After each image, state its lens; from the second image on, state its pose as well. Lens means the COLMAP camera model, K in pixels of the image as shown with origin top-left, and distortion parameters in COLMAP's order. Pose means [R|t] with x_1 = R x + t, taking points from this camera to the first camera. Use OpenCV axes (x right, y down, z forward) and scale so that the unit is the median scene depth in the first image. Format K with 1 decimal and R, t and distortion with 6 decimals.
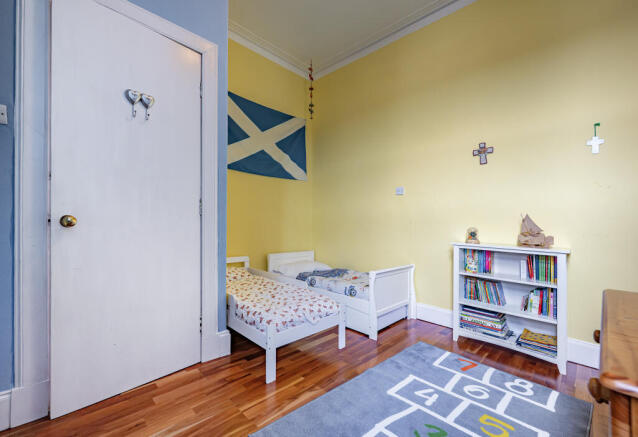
lens RADIAL K [[267.4, 0, 301.5], [0, 267.4, 222.4], [0, 0, 1]] dist [-0.003576, 0.000219]
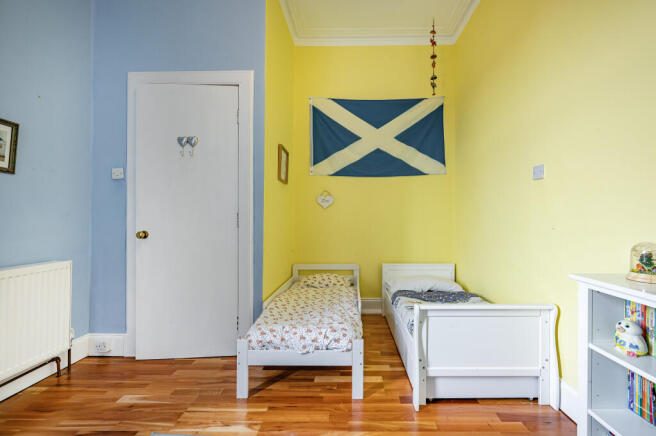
lens RADIAL K [[267.5, 0, 358.5], [0, 267.5, 224.3], [0, 0, 1]] dist [-0.003509, -0.000573]
pose [[0.726991, -0.016624, -0.686445, 0.716518], [0.022575, 0.999745, -0.000303, -0.024886], [0.686276, -0.015276, 0.727181, 0.481282]]
